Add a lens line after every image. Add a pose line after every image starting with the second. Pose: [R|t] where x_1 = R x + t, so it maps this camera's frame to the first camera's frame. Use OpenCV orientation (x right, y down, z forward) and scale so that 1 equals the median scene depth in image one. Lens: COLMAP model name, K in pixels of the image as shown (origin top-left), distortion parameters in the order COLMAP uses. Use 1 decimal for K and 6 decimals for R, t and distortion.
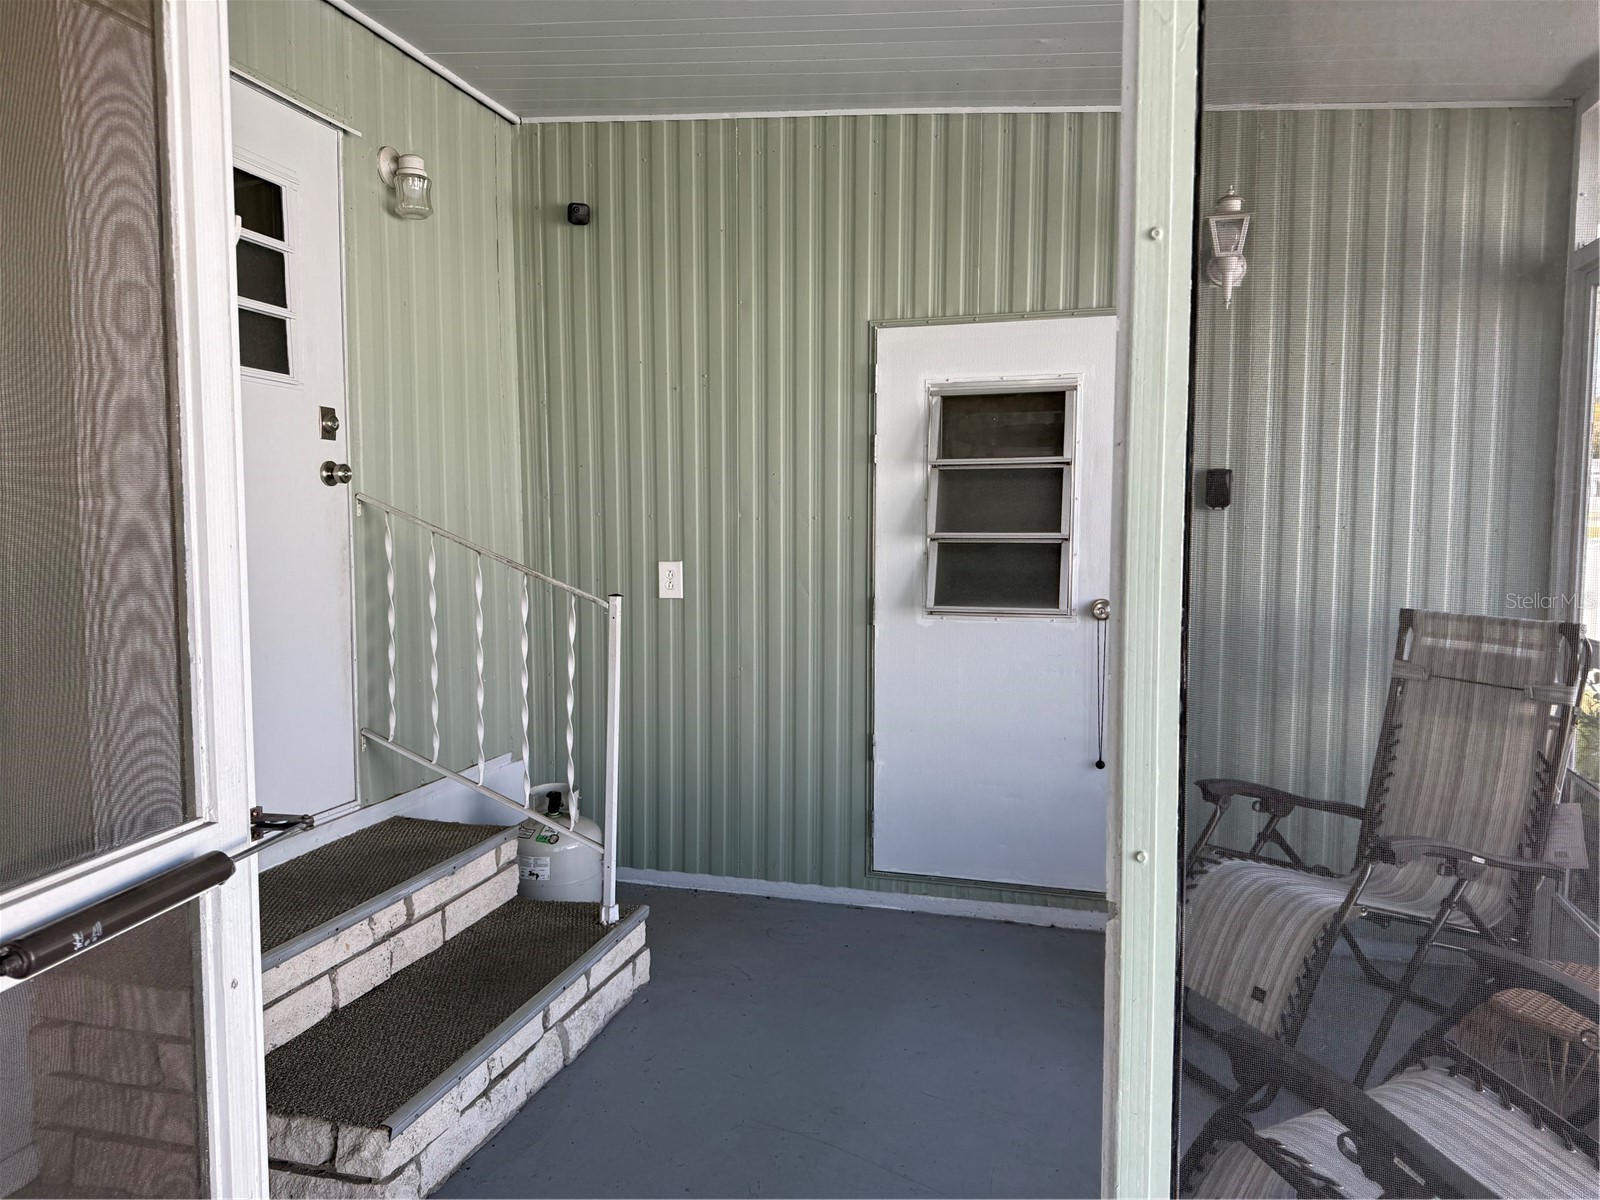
lens RADIAL K [[1110.2, 0, 800.0], [0, 1110.2, 600.0], [0, 0, 1]] dist [-0.002155, -0.001350]
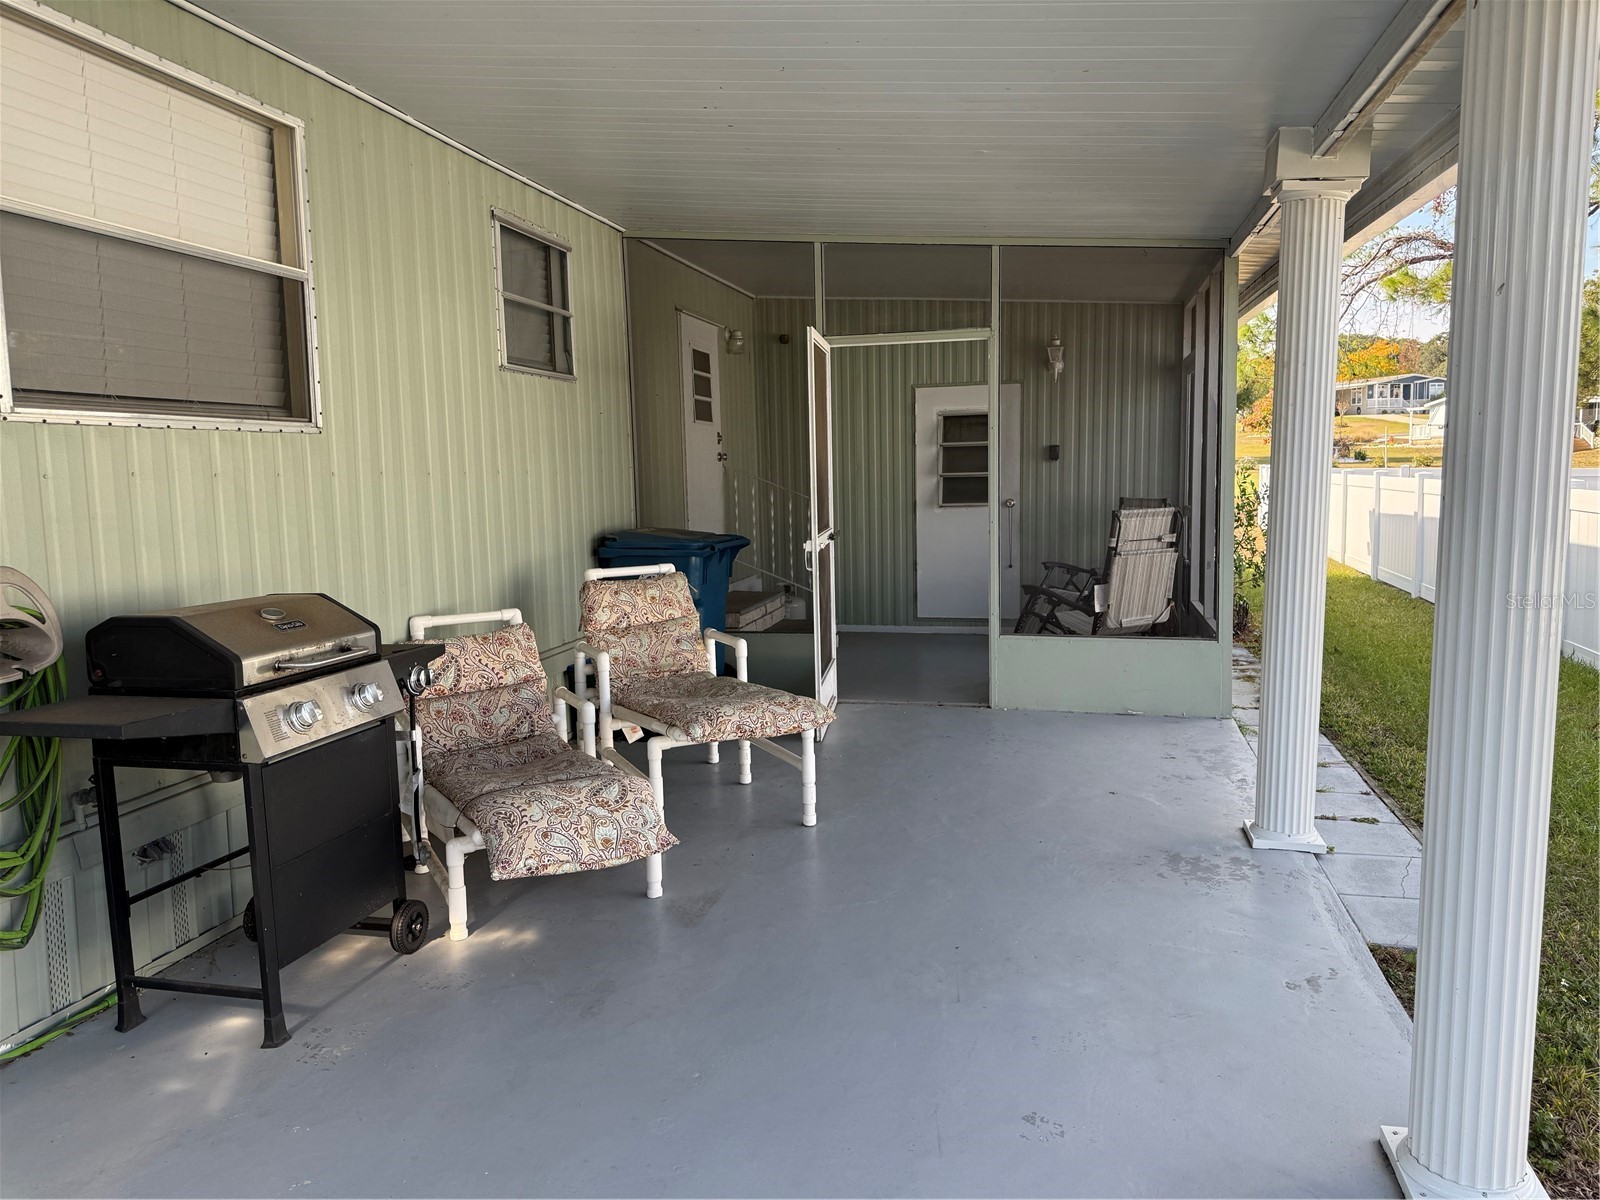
lens RADIAL K [[1110.2, 0, 800.0], [0, 1110.2, 600.0], [0, 0, 1]] dist [-0.002155, -0.001350]
pose [[0.999406, -0.027322, 0.021023, -0.266618], [0.026229, 0.998374, 0.050618, 0.091345], [-0.022372, -0.050036, 0.998497, -1.545826]]
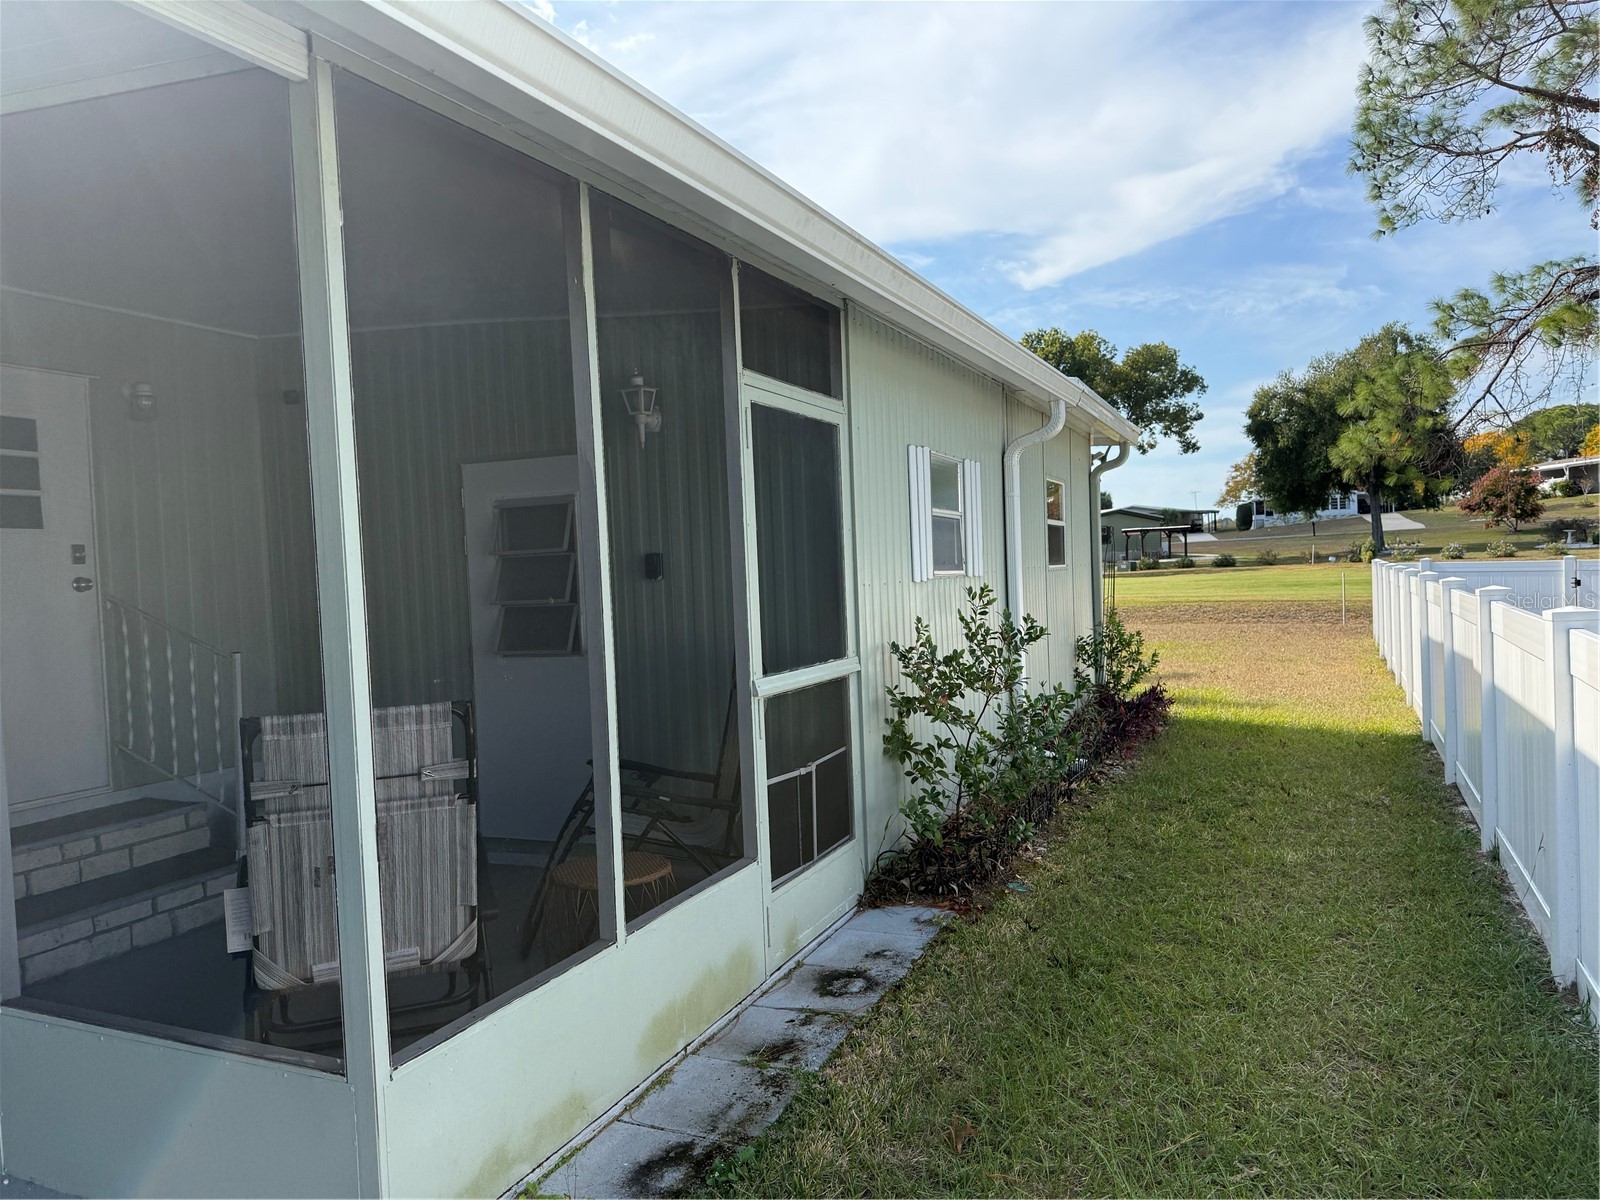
lens RADIAL K [[1110.2, 0, 800.0], [0, 1110.2, 600.0], [0, 0, 1]] dist [-0.002155, -0.001350]
pose [[0.986795, -0.040737, -0.156766, 0.808116], [0.034357, 0.998476, -0.043196, 0.015562], [0.158287, 0.037240, 0.986691, -0.415357]]
